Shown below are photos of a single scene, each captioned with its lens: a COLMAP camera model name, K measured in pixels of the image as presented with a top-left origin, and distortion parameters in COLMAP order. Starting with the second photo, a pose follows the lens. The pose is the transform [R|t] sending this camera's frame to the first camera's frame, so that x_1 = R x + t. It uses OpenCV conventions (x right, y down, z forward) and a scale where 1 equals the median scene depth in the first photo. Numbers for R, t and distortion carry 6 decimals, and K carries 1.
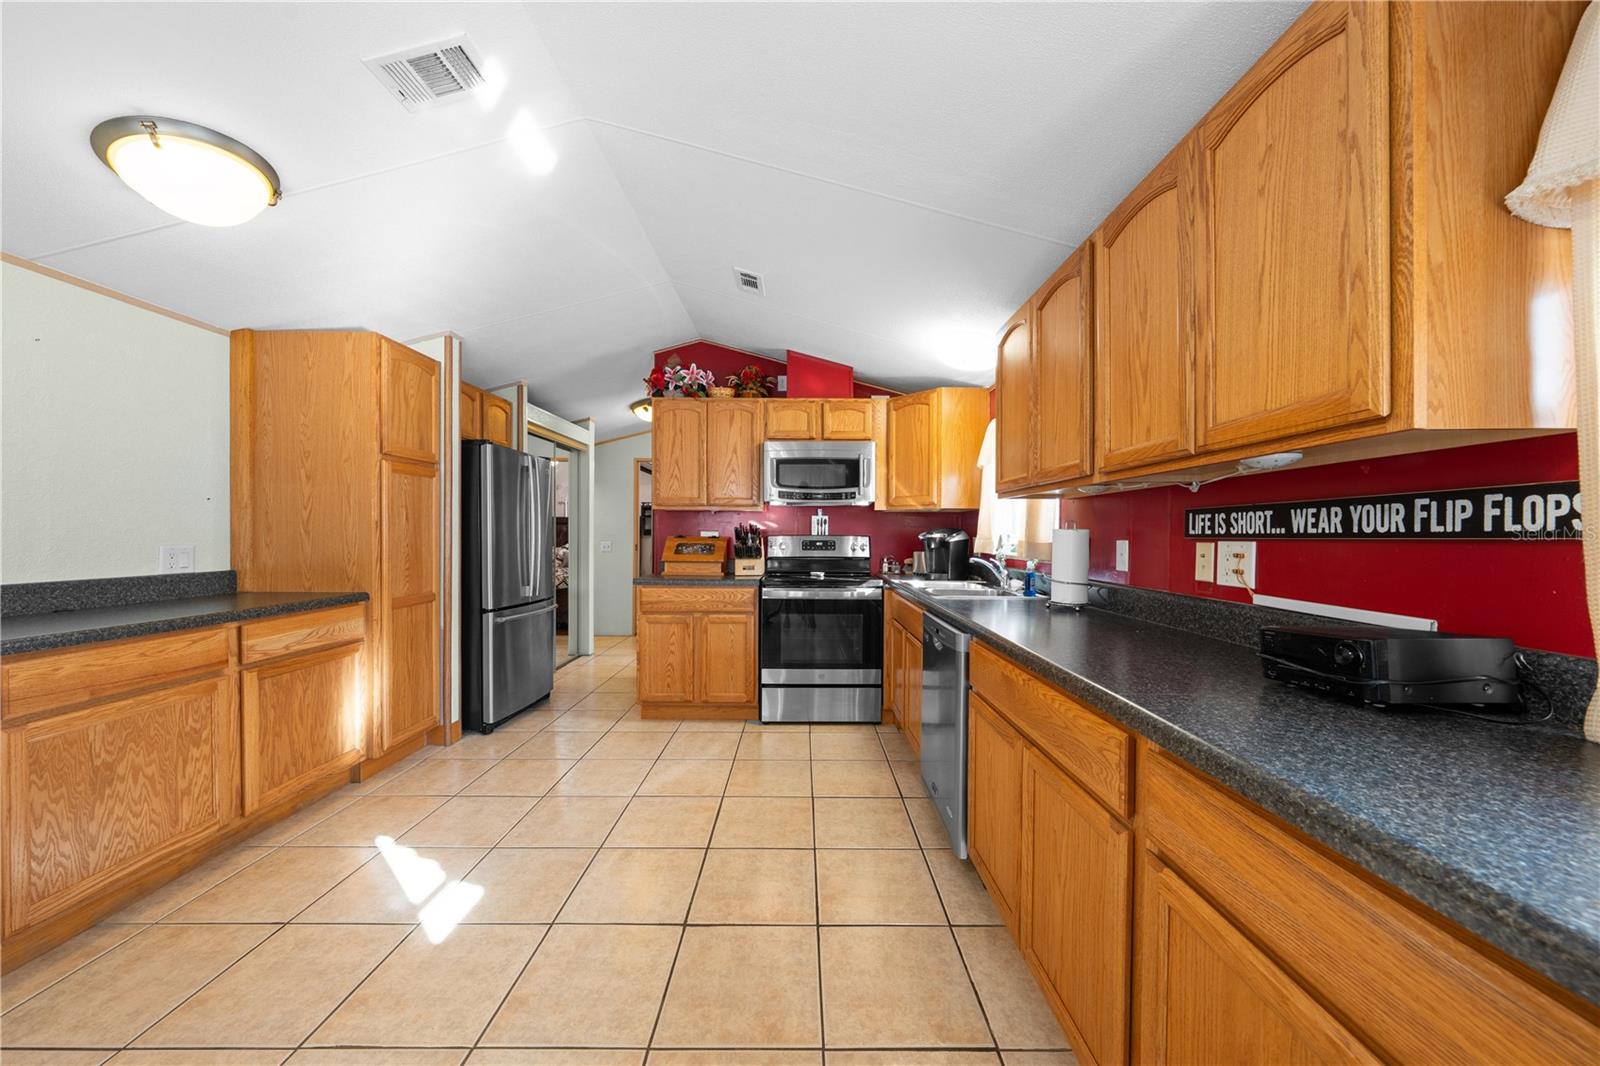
lens RADIAL K [[544.1, 0, 805.4], [0, 544.1, 538.7], [0, 0, 1]] dist [-0.003173, 0.000062]
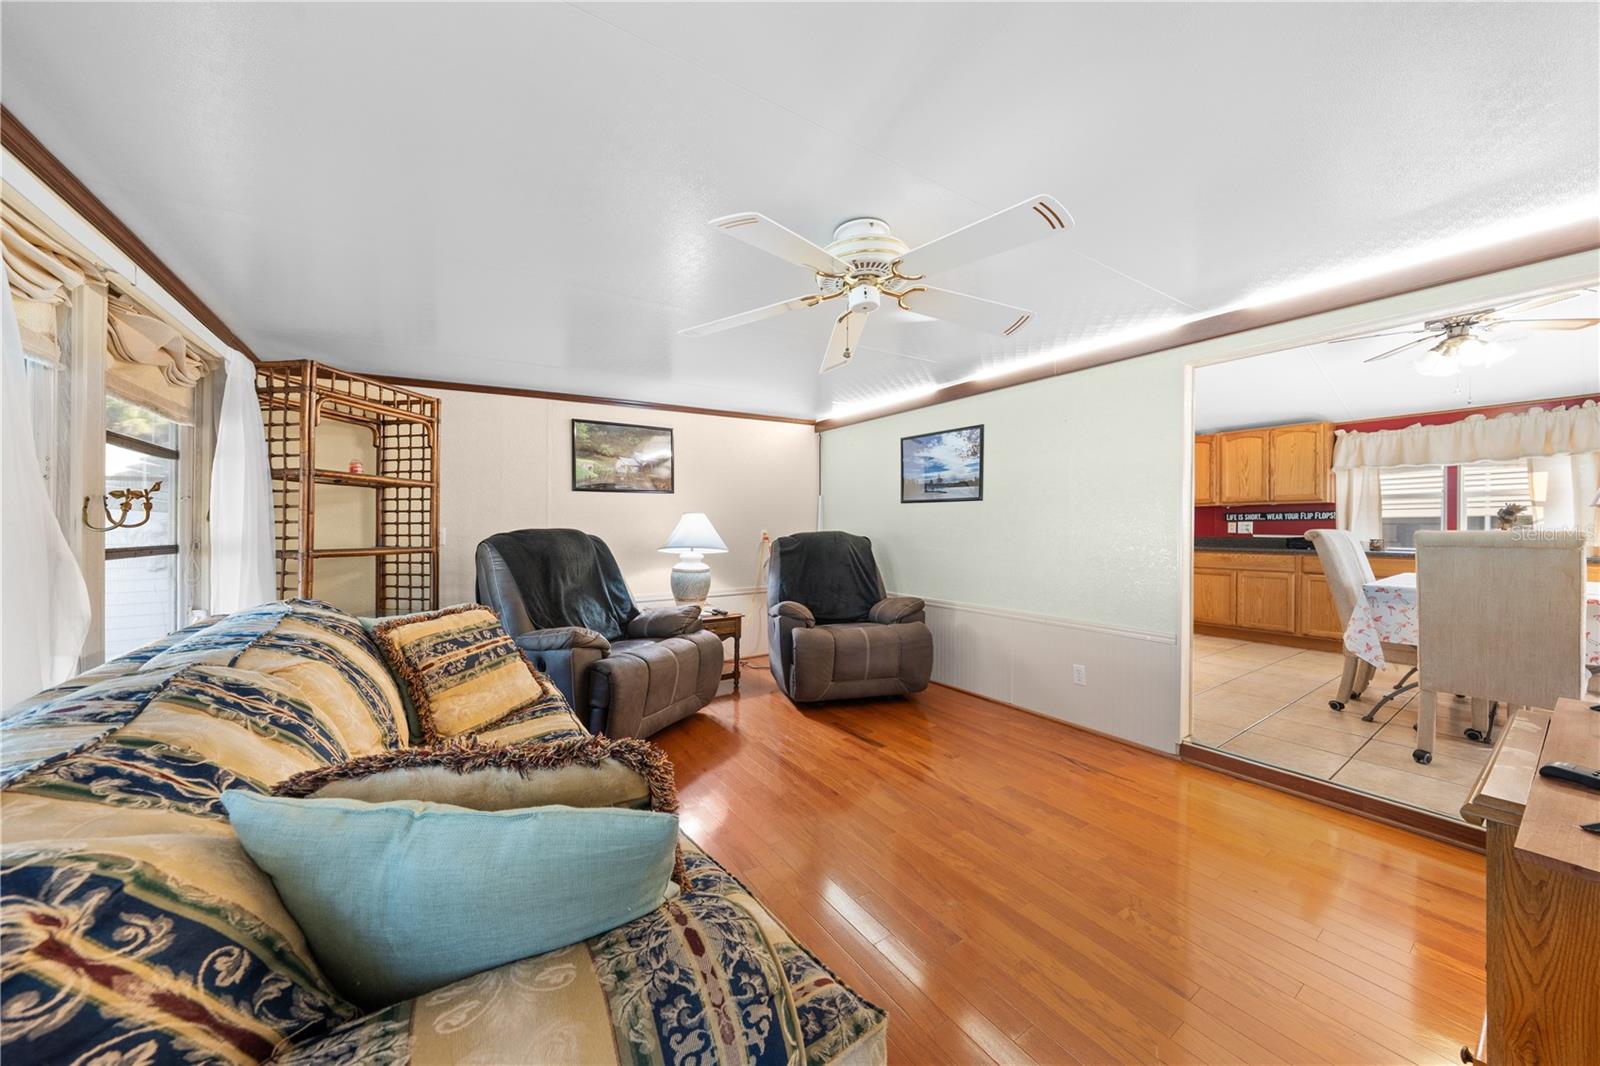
lens RADIAL K [[544.1, 0, 803.2], [0, 544.1, 530.7], [0, 0, 1]] dist [-0.003173, 0.000062]
pose [[0.829994, 0.000490, 0.557773, -1.782363], [0.001405, 0.999995, -0.002969, 0.034598], [-0.557771, 0.003248, 0.829988, -0.206454]]
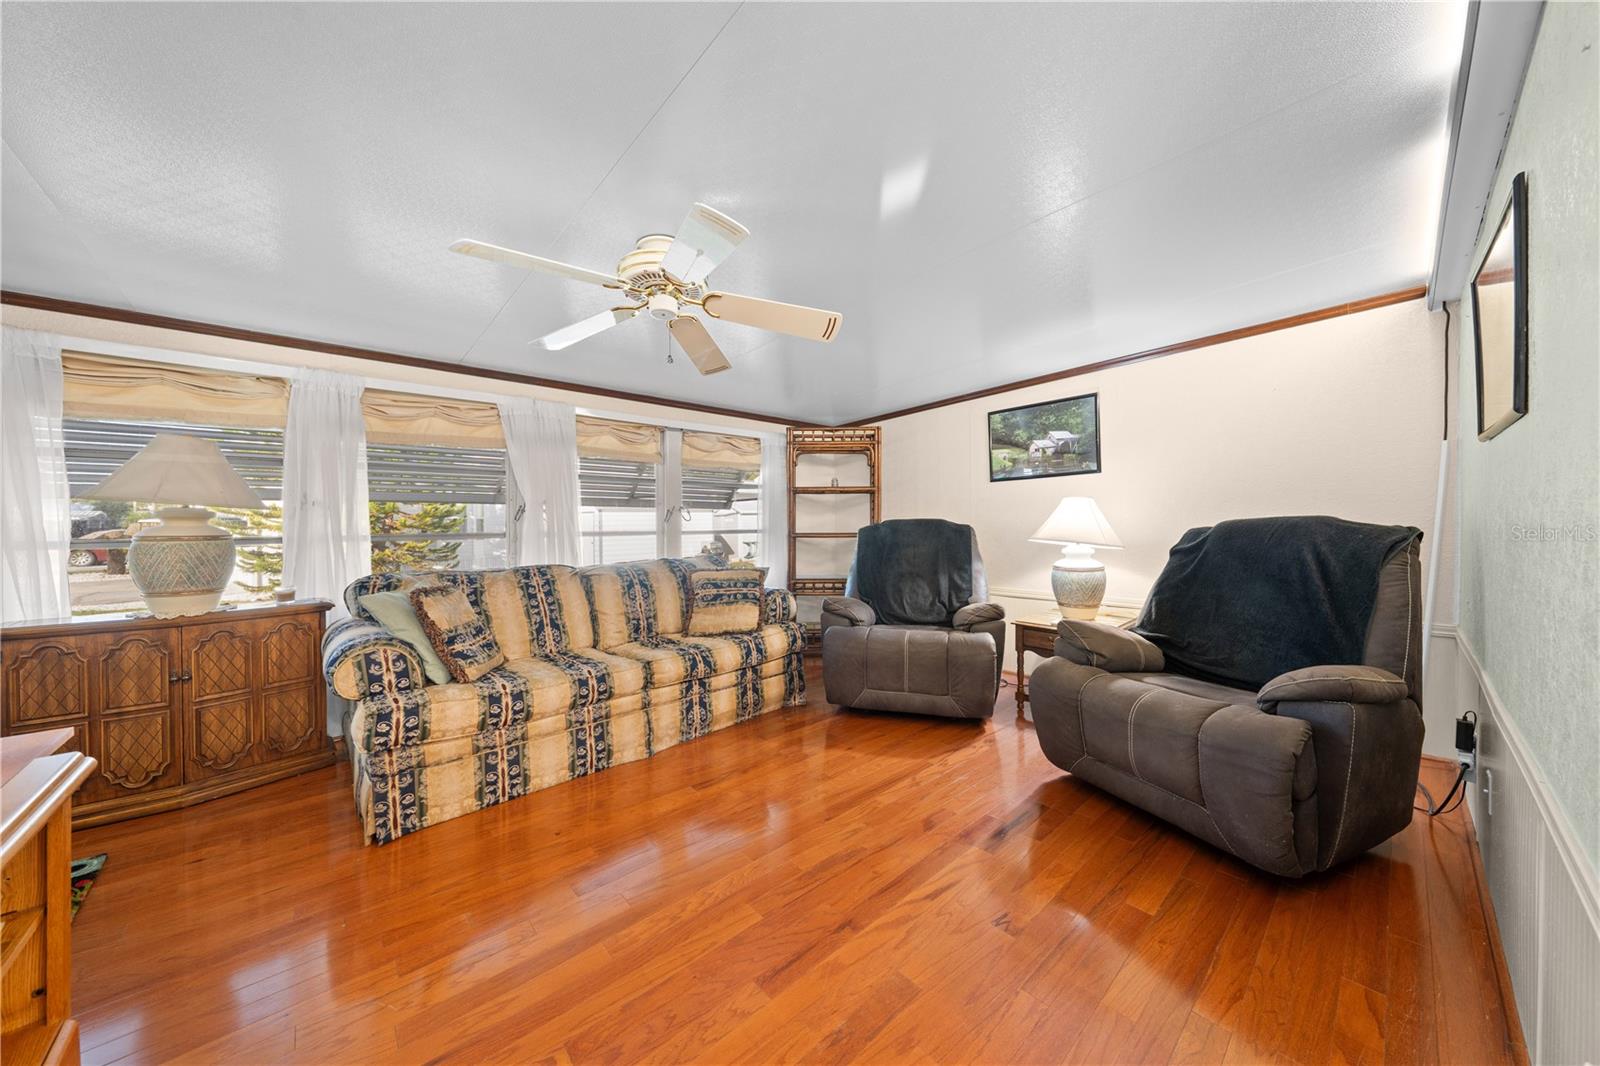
lens RADIAL K [[544.1, 0, 798.4], [0, 544.1, 526.1], [0, 0, 1]] dist [-0.003173, 0.000062]
pose [[0.667472, -0.001426, -0.744634, -0.867919], [0.000288, 0.999999, -0.001657, 0.044662], [0.744635, 0.000891, 0.667471, -0.070323]]
